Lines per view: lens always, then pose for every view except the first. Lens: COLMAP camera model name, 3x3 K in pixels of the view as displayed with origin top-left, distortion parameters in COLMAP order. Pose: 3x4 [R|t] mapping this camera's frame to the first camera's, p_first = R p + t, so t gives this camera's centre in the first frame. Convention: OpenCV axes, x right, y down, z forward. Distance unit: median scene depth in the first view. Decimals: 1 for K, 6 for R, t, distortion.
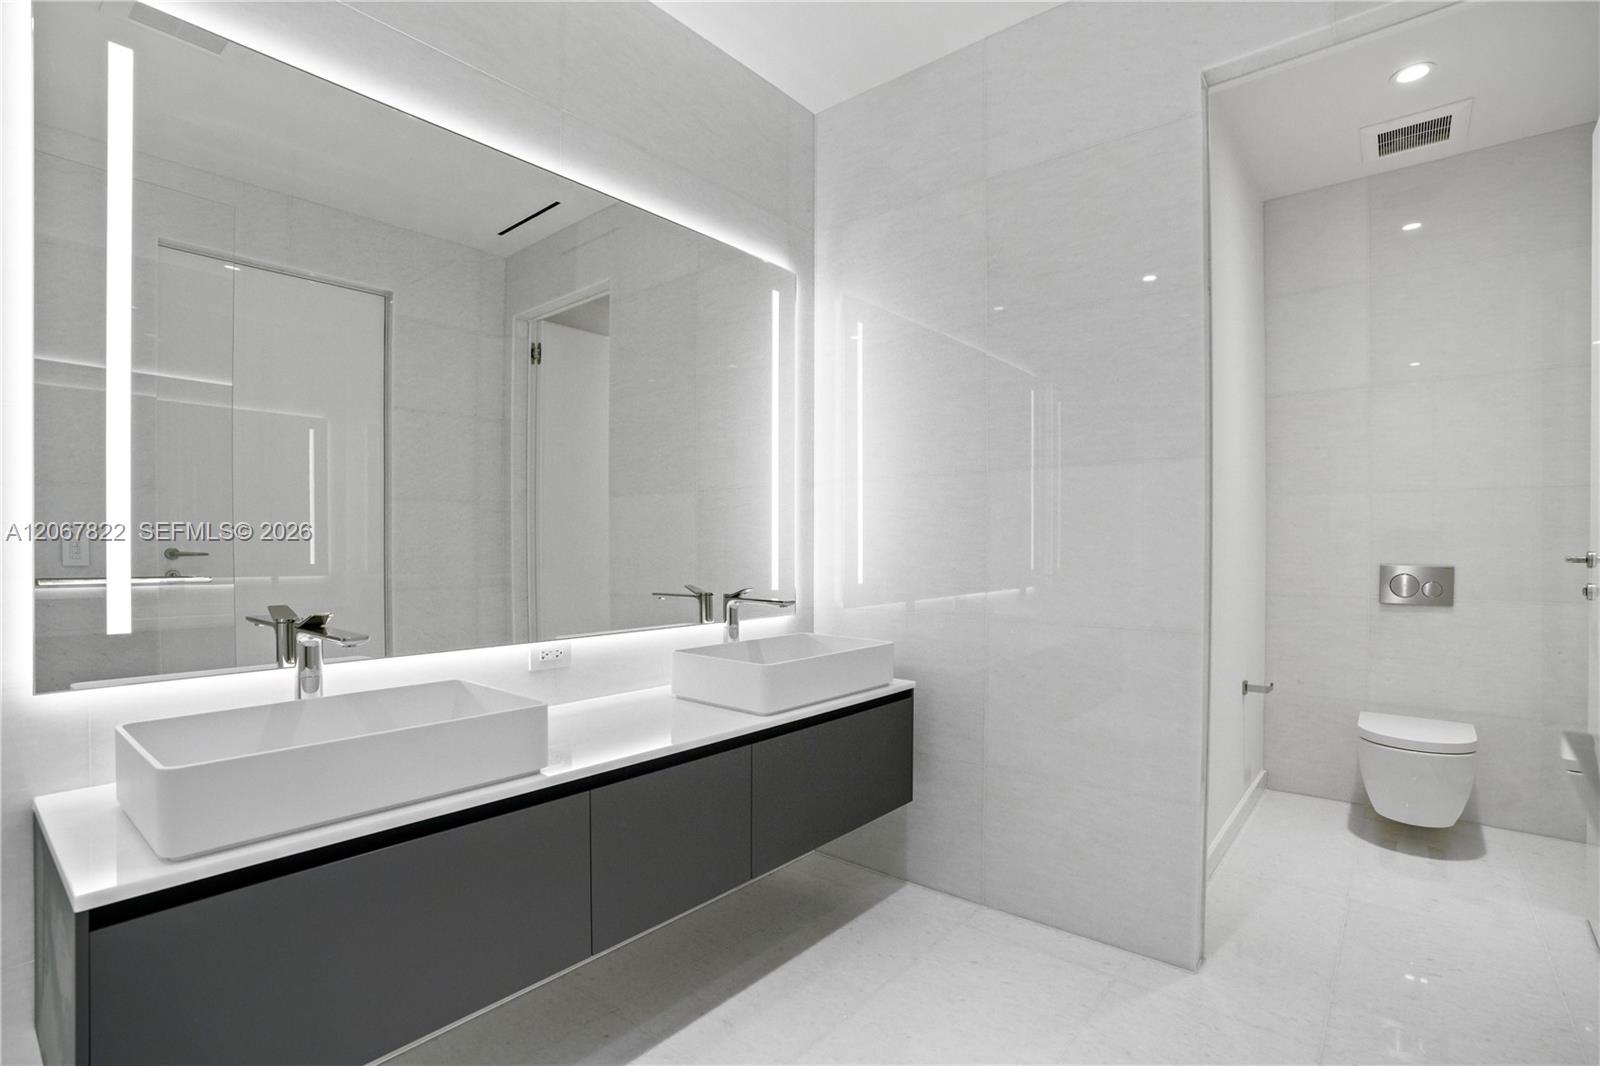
lens RADIAL K [[763.4, 0, 807.6], [0, 763.4, 535.2], [0, 0, 1]] dist [-0.029281, -0.000045]
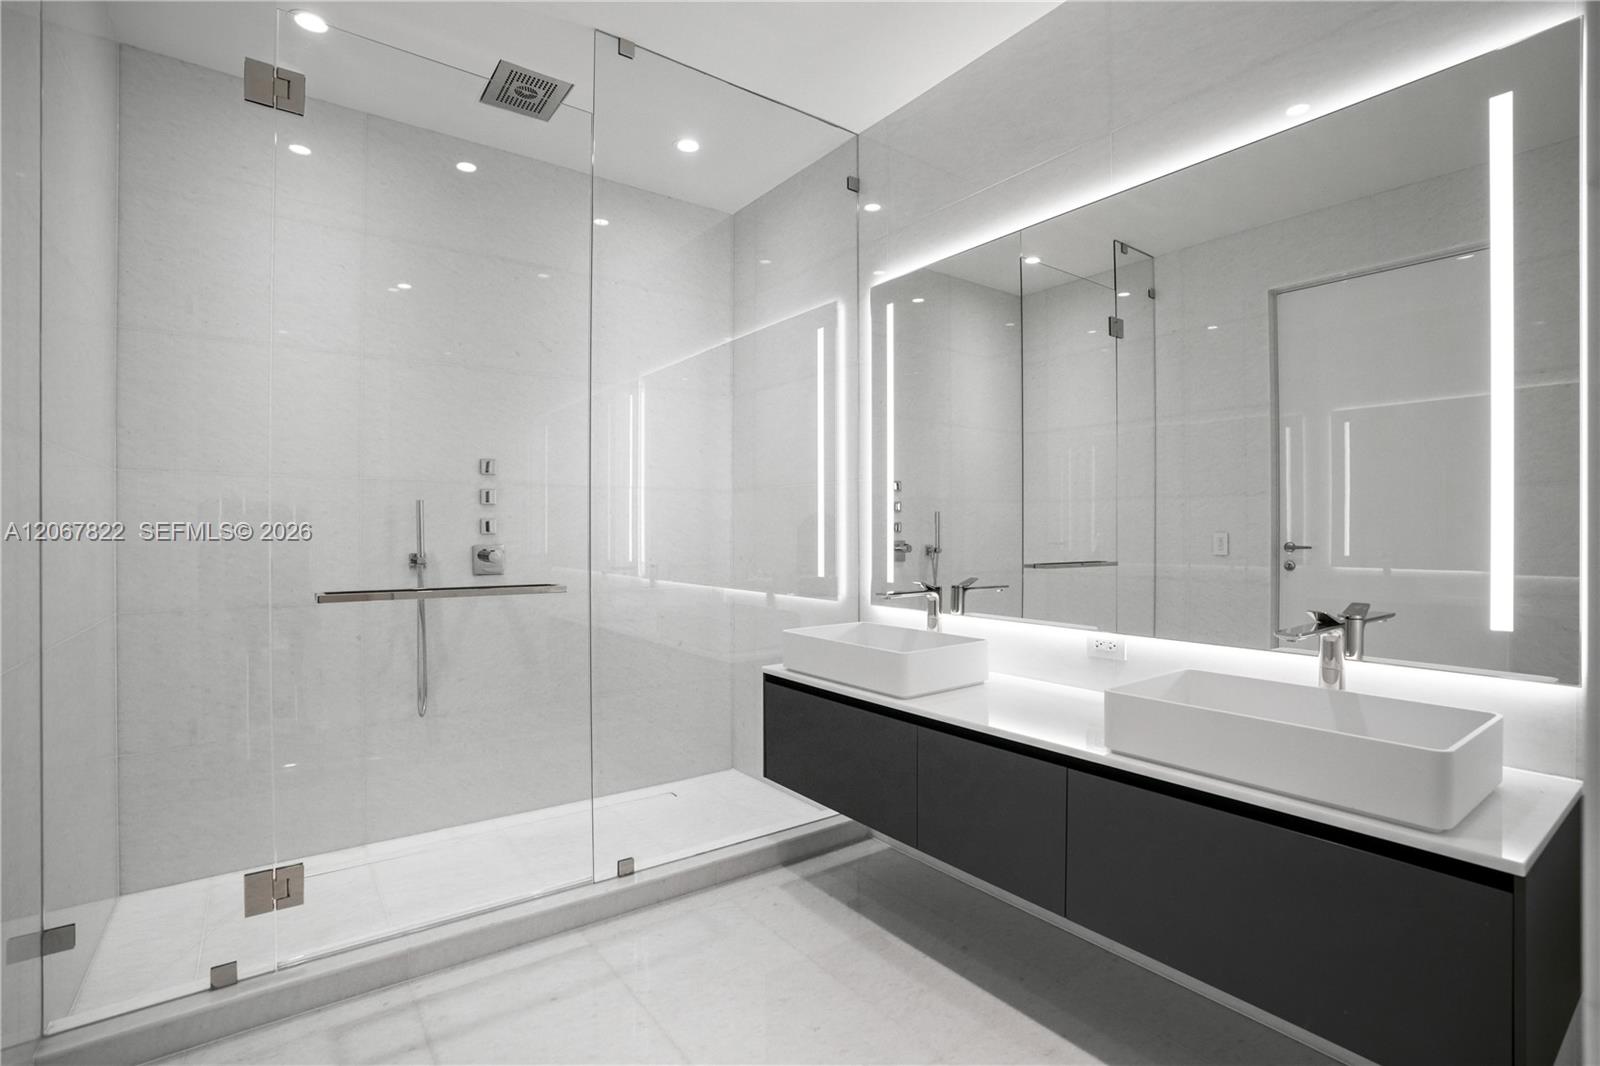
lens RADIAL K [[763.4, 0, 807.6], [0, 763.4, 535.2], [0, 0, 1]] dist [-0.029281, -0.000045]
pose [[-0.204548, 0.004681, -0.978845, 0.660726], [0.003971, 0.999984, 0.003952, -0.001995], [0.978849, -0.003078, -0.204563, 0.682103]]
